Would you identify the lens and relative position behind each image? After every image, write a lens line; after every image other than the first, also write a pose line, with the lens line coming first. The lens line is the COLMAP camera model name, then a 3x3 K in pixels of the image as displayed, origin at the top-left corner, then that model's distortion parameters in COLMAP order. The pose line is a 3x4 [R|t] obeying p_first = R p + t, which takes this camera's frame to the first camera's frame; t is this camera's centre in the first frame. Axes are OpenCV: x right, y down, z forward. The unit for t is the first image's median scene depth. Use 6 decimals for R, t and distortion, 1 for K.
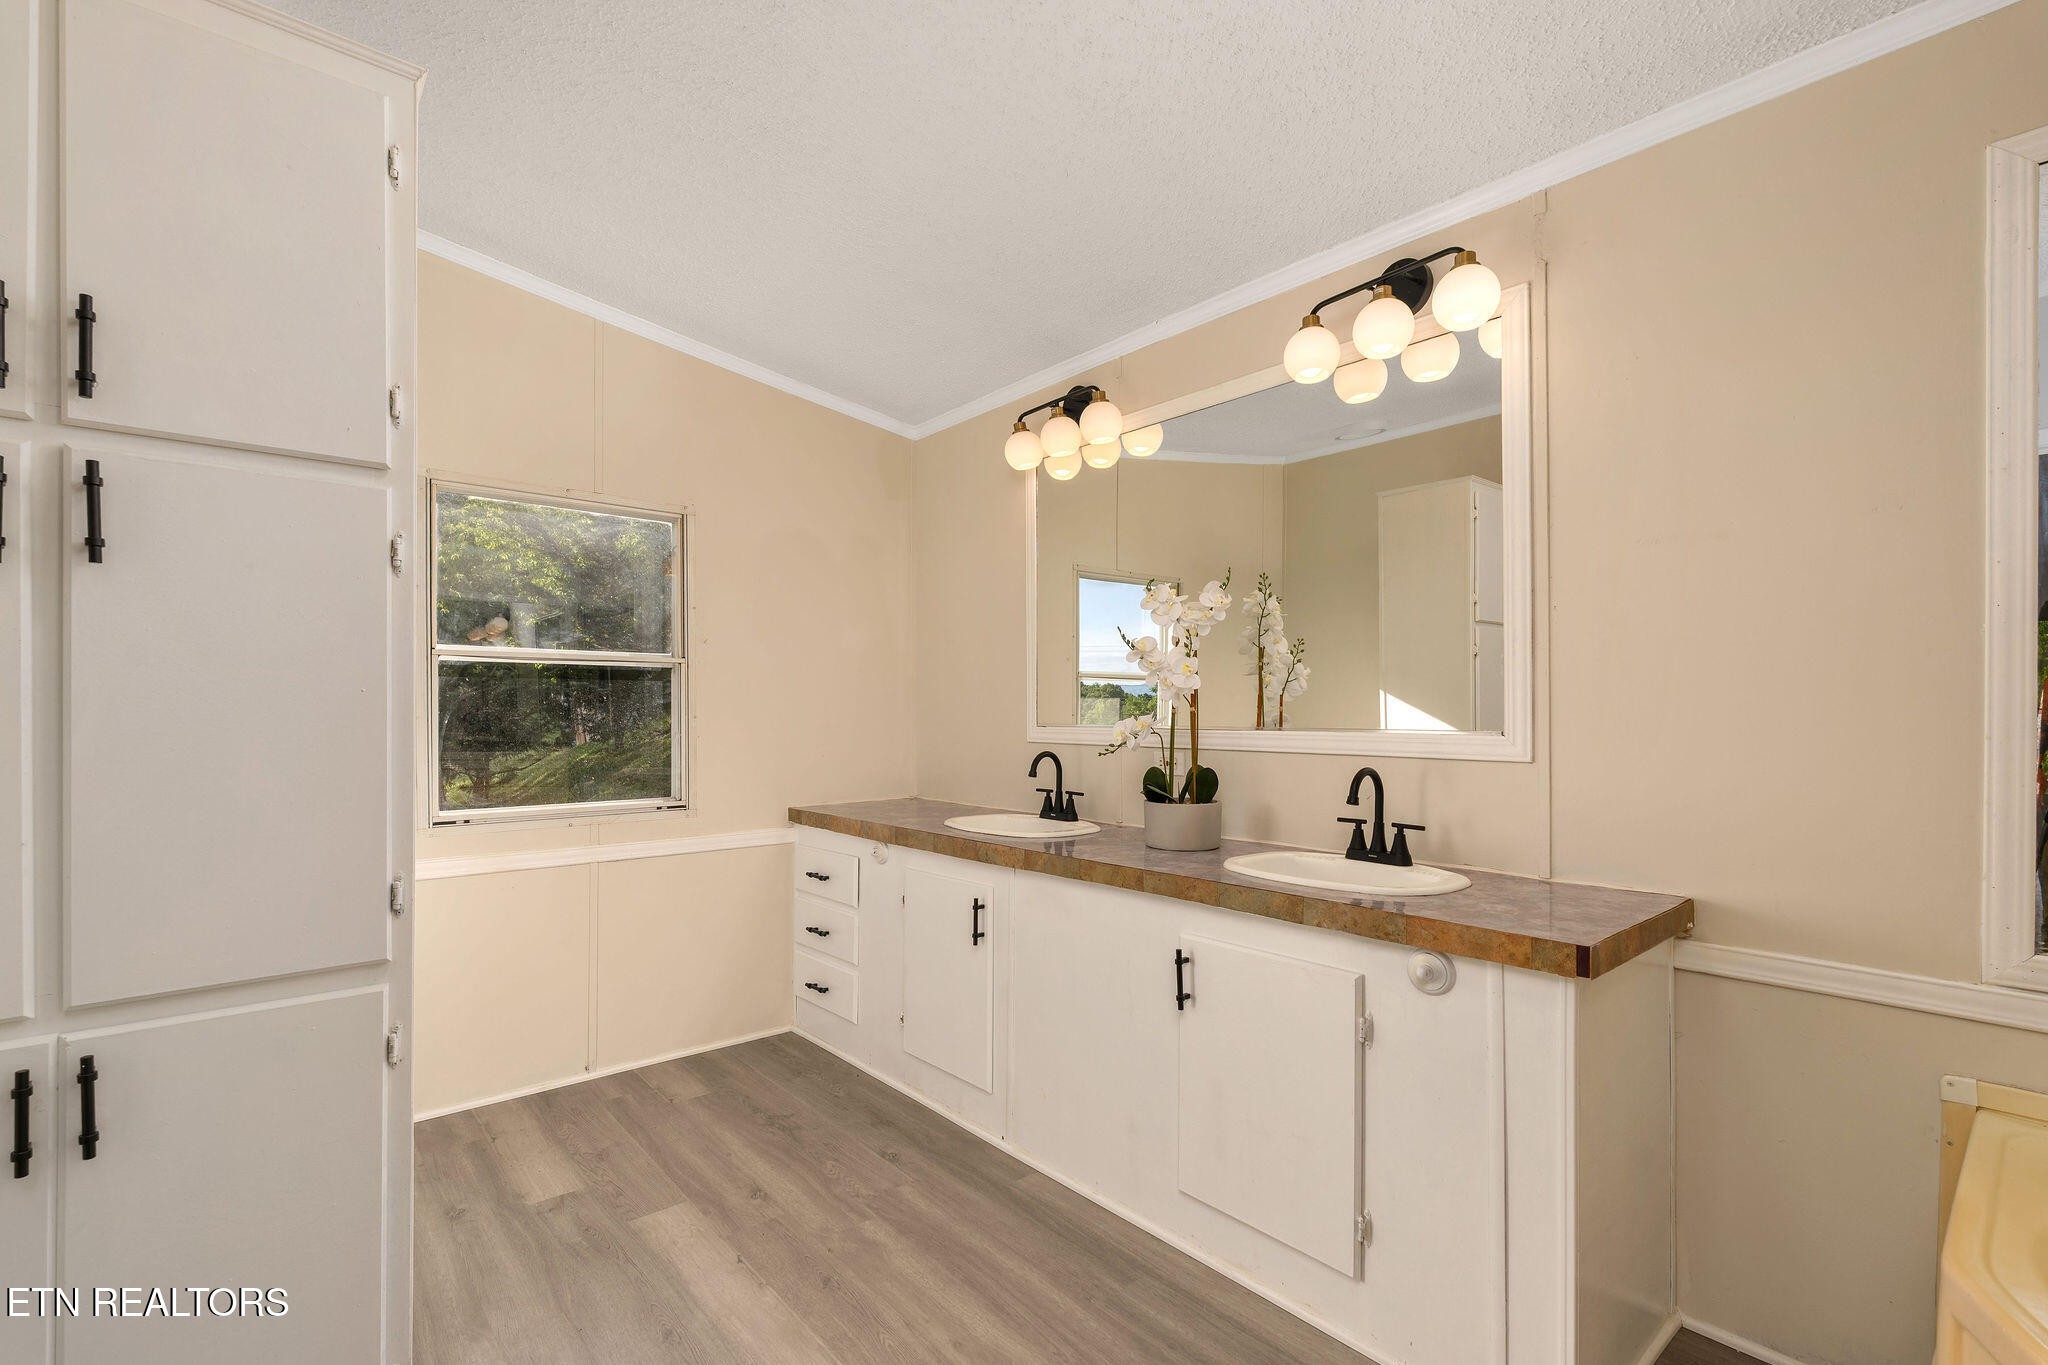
lens RADIAL K [[919.1, 0, 1024.8], [0, 919.1, 716.5], [0, 0, 1]] dist [-0.001000, 0.000240]
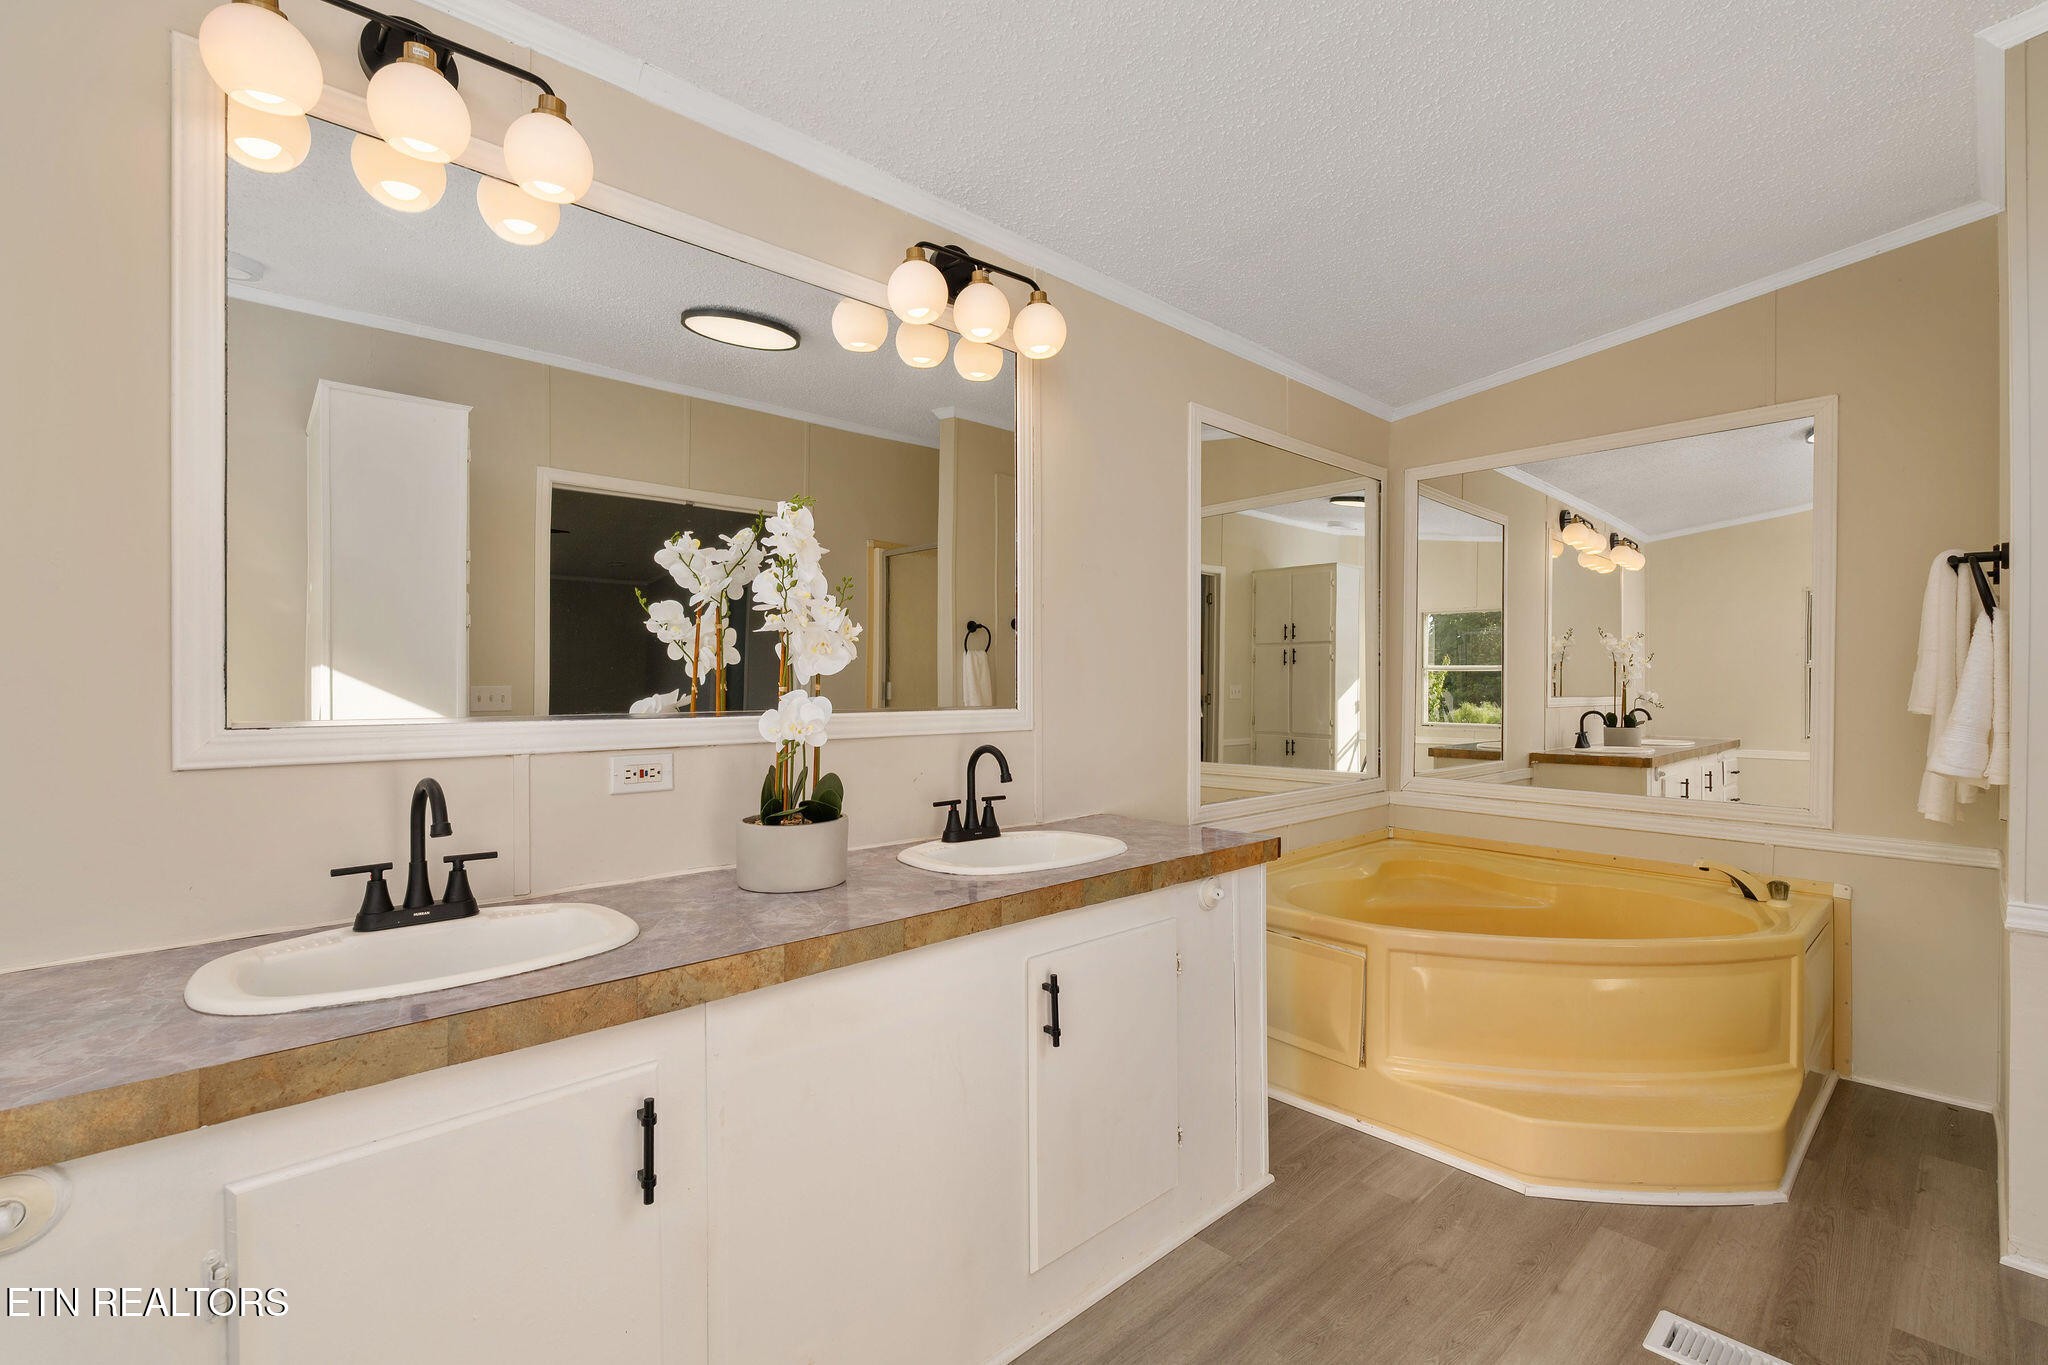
lens RADIAL K [[922.9, 0, 1027.8], [0, 922.9, 683.4], [0, 0, 1]] dist [-0.003011, -0.000157]
pose [[-0.037242, -0.001356, 0.999305, -0.631333], [0.009773, 0.999951, 0.001721, -0.012436], [-0.999258, 0.009831, -0.037227, 0.994008]]
